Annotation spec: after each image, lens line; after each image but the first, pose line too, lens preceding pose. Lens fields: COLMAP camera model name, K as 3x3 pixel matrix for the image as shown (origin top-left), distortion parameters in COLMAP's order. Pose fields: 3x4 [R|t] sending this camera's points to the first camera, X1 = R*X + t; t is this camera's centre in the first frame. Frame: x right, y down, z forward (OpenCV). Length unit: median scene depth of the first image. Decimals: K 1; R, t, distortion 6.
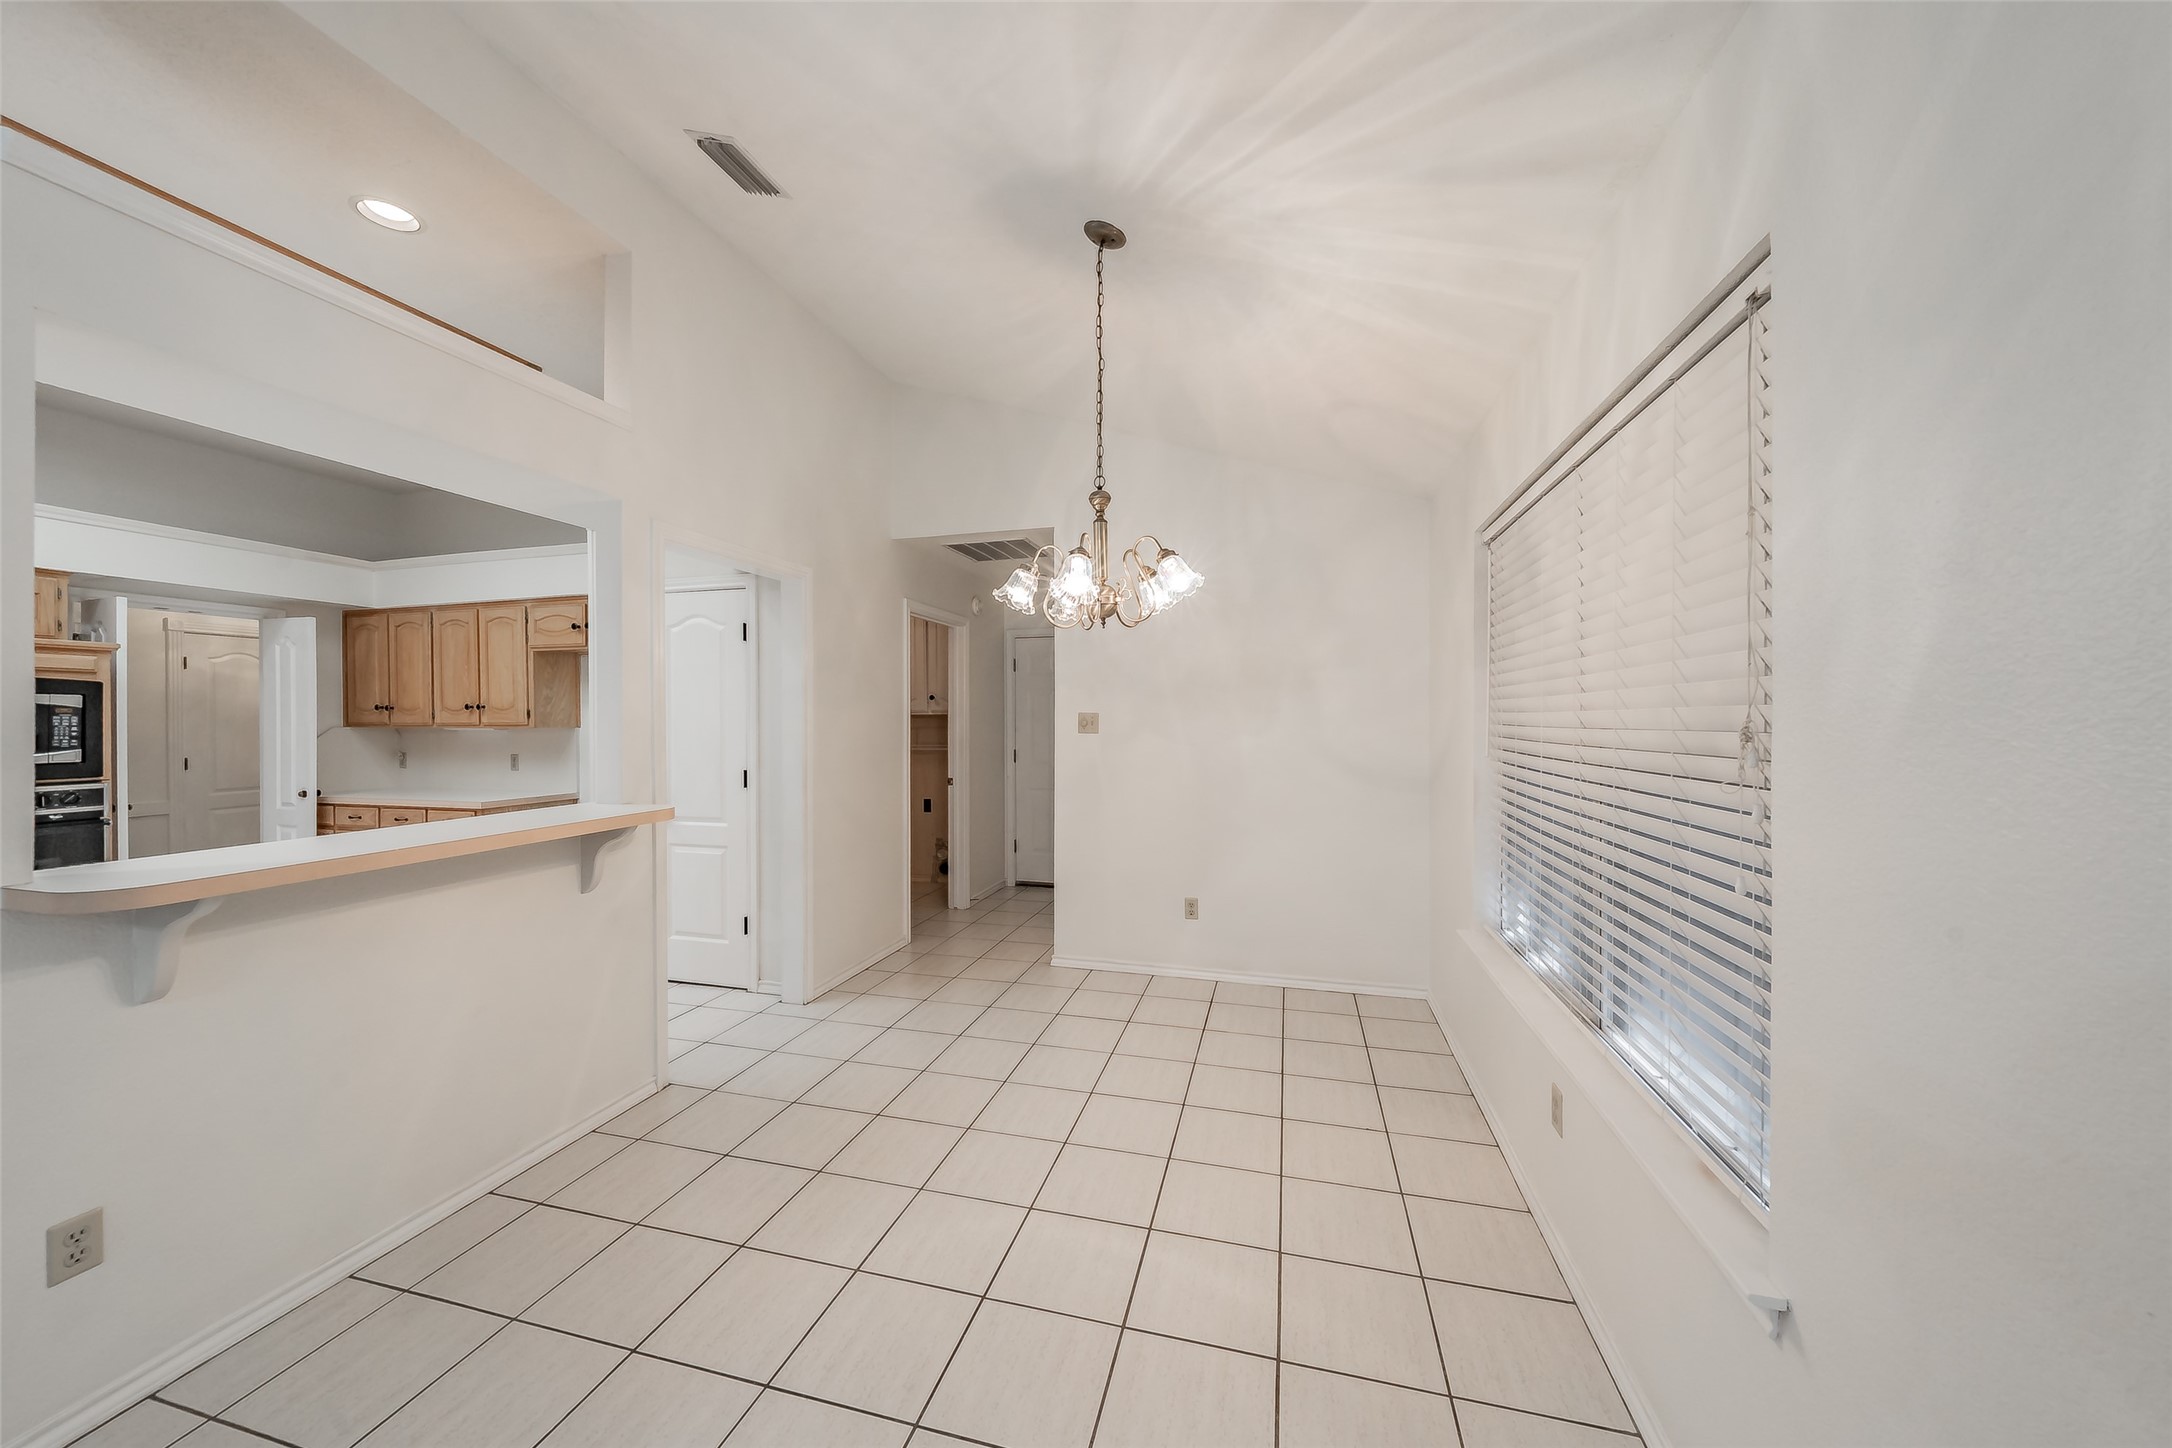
lens RADIAL K [[769.6, 0, 1072.6], [0, 769.6, 718.3], [0, 0, 1]] dist [-0.000834, -0.000202]
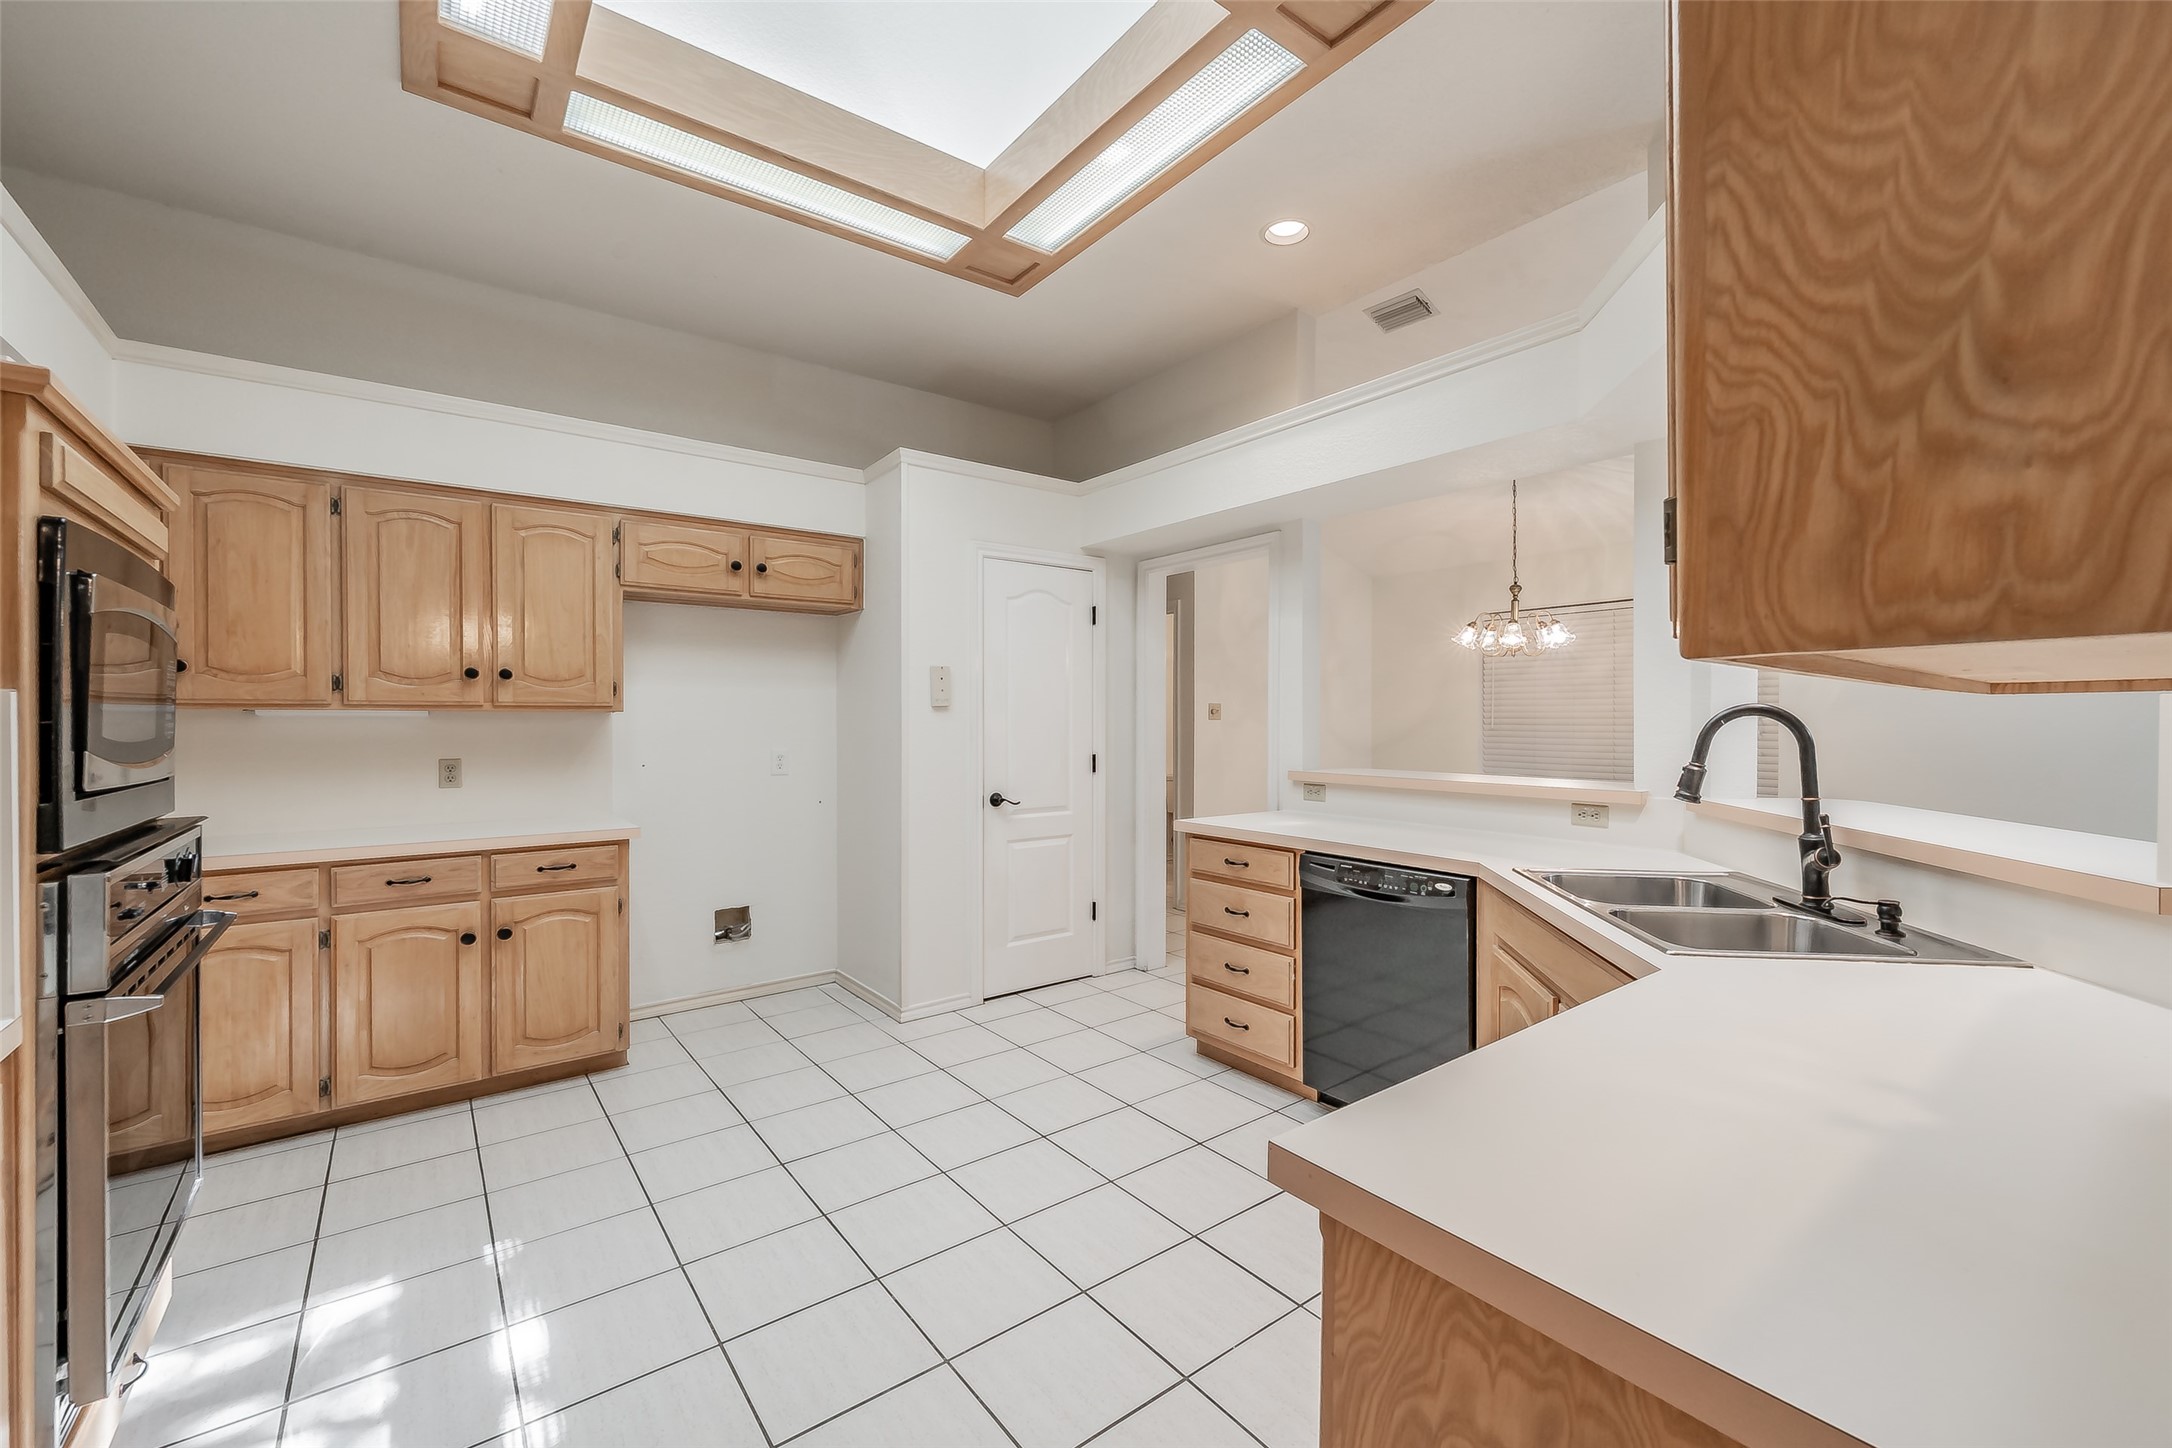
lens RADIAL K [[890.8, 0, 1134.7], [0, 890.8, 726.7], [0, 0, 1]] dist [-0.001626, -0.000610]
pose [[0.580867, -0.002384, 0.813995, -1.062645], [-0.000407, 0.999995, 0.003219, 0.022654], [-0.813999, -0.002201, 0.580863, 0.232938]]
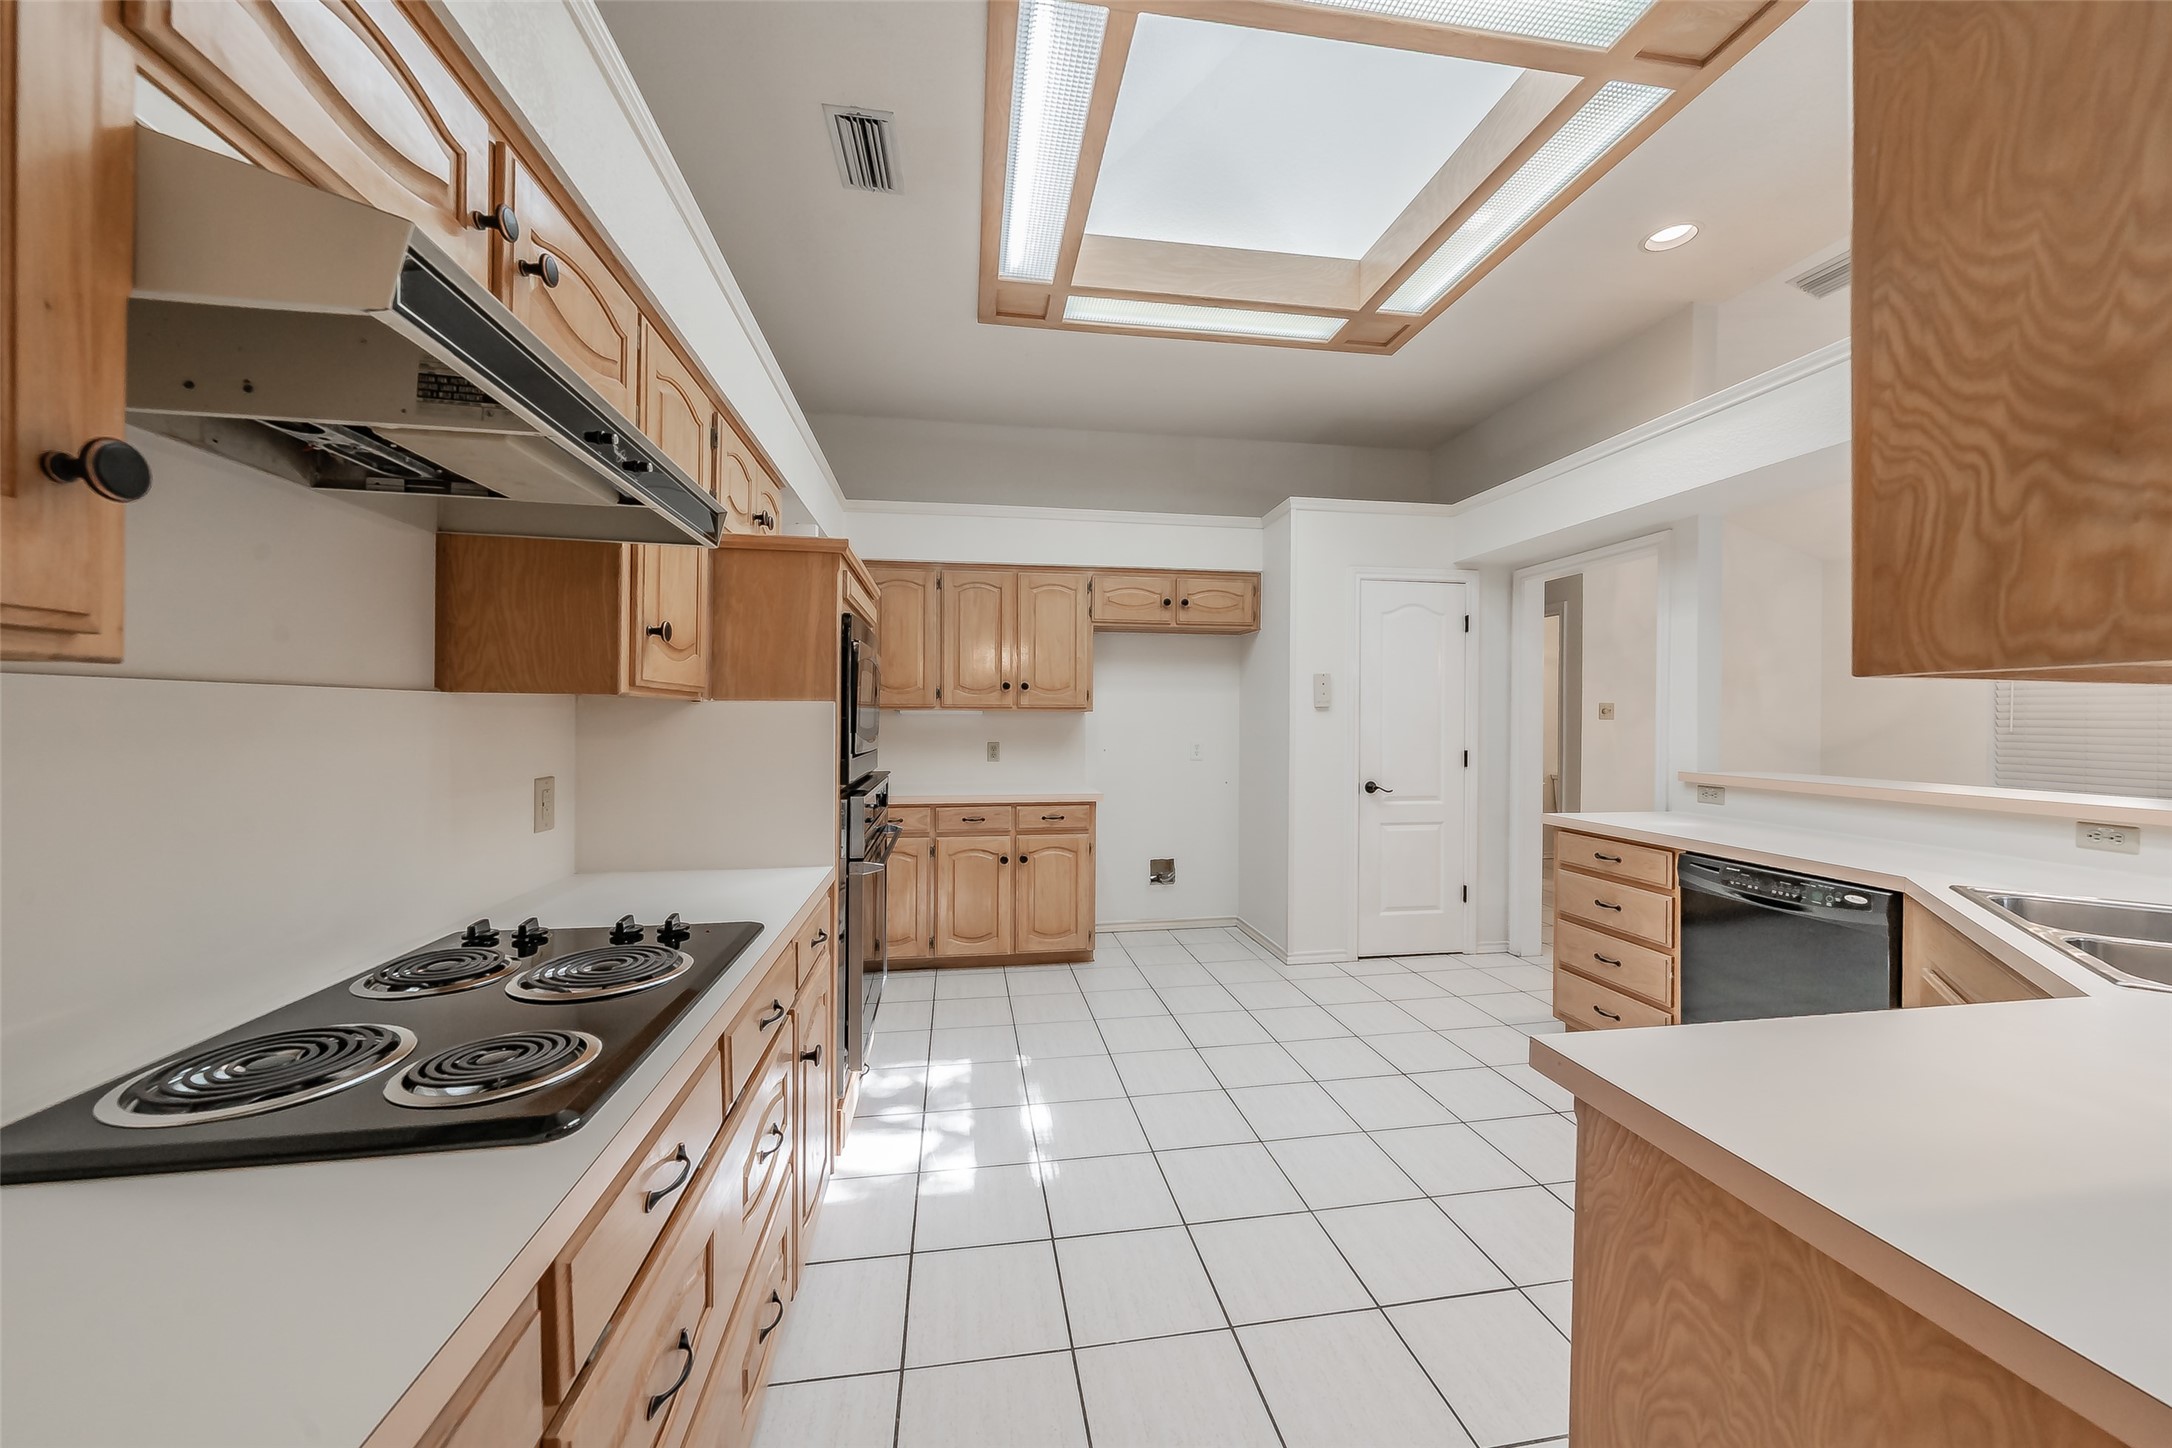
lens RADIAL K [[794.2, 0, 1090.6], [0, 794.2, 718.3], [0, 0, 1]] dist [-0.000447, -0.000257]
pose [[0.906483, 0.007309, 0.422180, -1.102551], [-0.007479, 0.999971, -0.001254, 0.022066], [-0.422177, -0.002021, 0.906511, 0.166167]]
